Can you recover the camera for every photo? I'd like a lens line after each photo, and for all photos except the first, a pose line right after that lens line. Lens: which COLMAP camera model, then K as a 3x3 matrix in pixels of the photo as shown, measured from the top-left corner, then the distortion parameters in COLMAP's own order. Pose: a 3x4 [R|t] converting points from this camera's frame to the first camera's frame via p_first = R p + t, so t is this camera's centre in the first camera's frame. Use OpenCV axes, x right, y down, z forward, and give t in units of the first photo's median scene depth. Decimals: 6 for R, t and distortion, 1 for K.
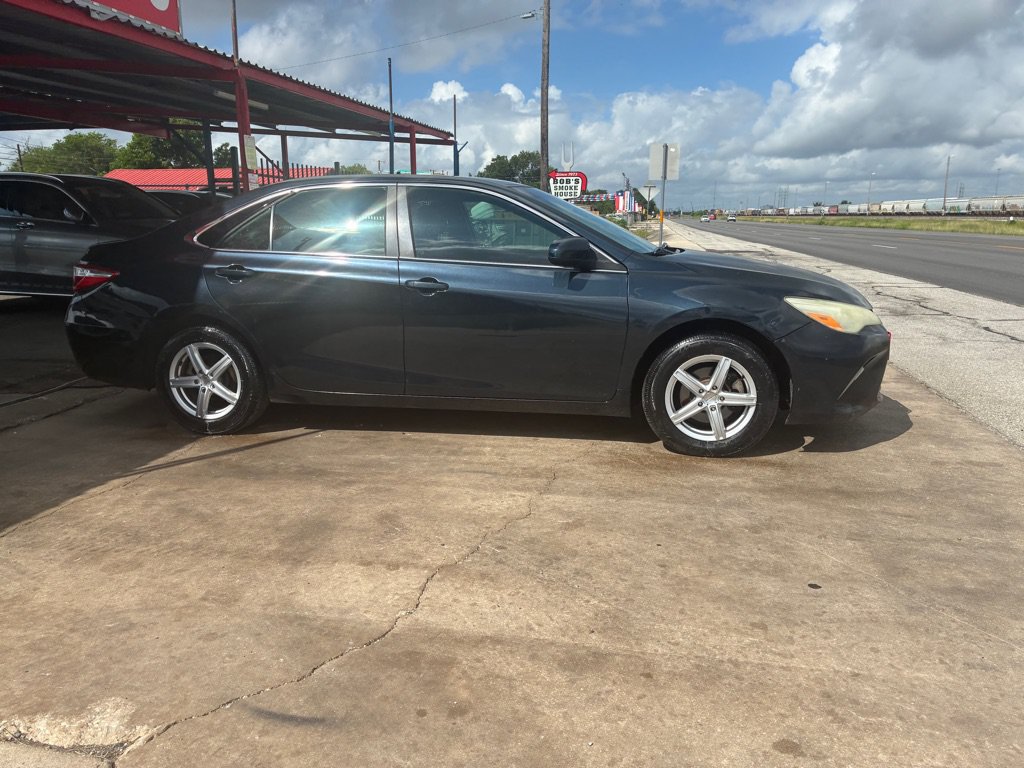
lens RADIAL K [[783.4, 0, 499.8], [0, 783.4, 383.9], [0, 0, 1]] dist [0.048322, -0.062656]
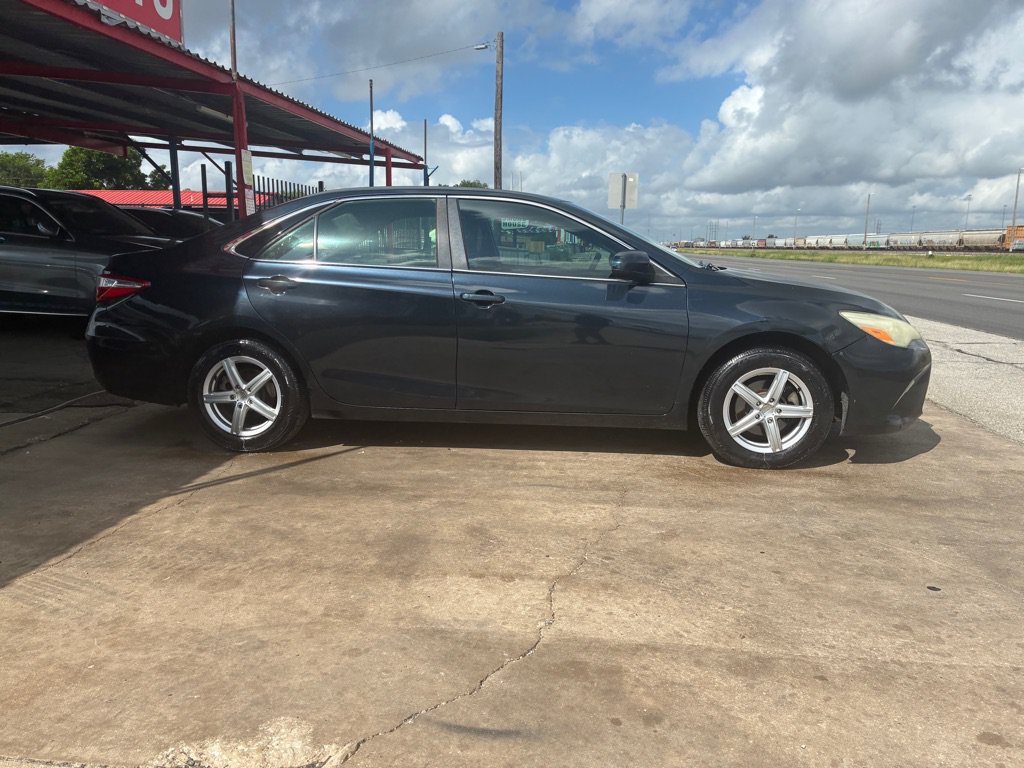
lens RADIAL K [[783.4, 0, 503.5], [0, 783.4, 387.8], [0, 0, 1]] dist [0.048322, -0.062656]
pose [[0.996558, -0.000928, 0.082889, -0.154715], [0.003480, 0.999524, -0.030657, 0.018975], [-0.082821, 0.030840, 0.996087, 0.019456]]
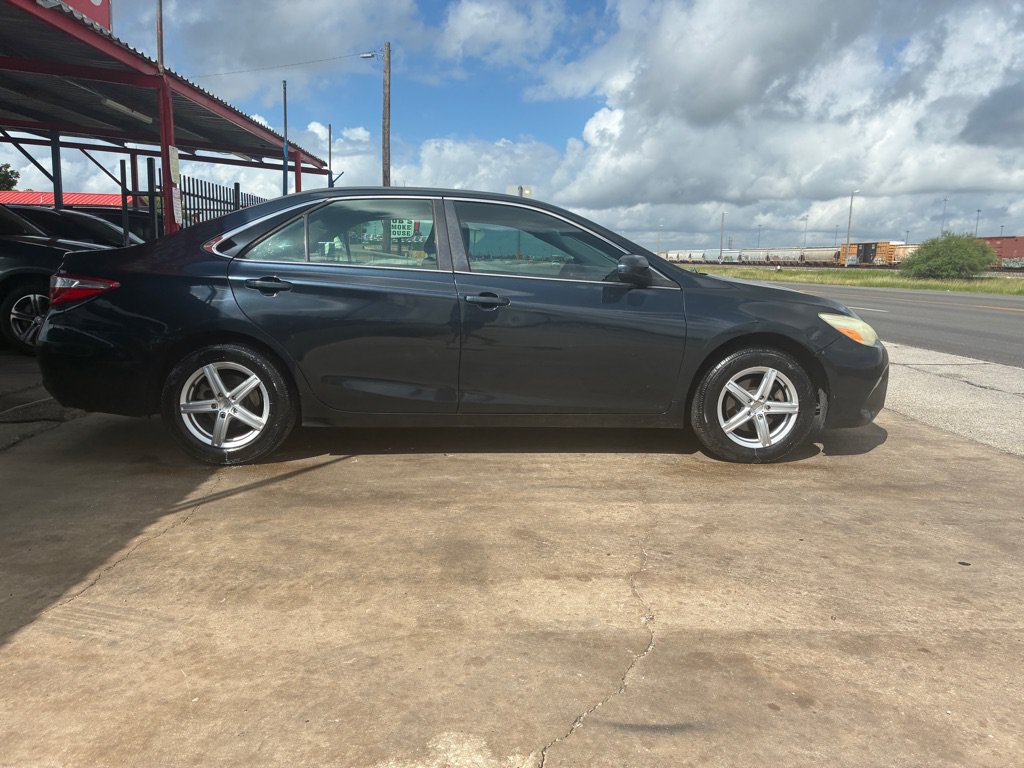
lens RADIAL K [[783.4, 0, 520.5], [0, 783.4, 368.5], [0, 0, 1]] dist [0.048322, -0.062656]
pose [[0.965558, -0.010501, 0.259976, -0.320425], [0.028315, 0.997492, -0.064872, 0.025724], [-0.258643, 0.069999, 0.963433, 0.052020]]
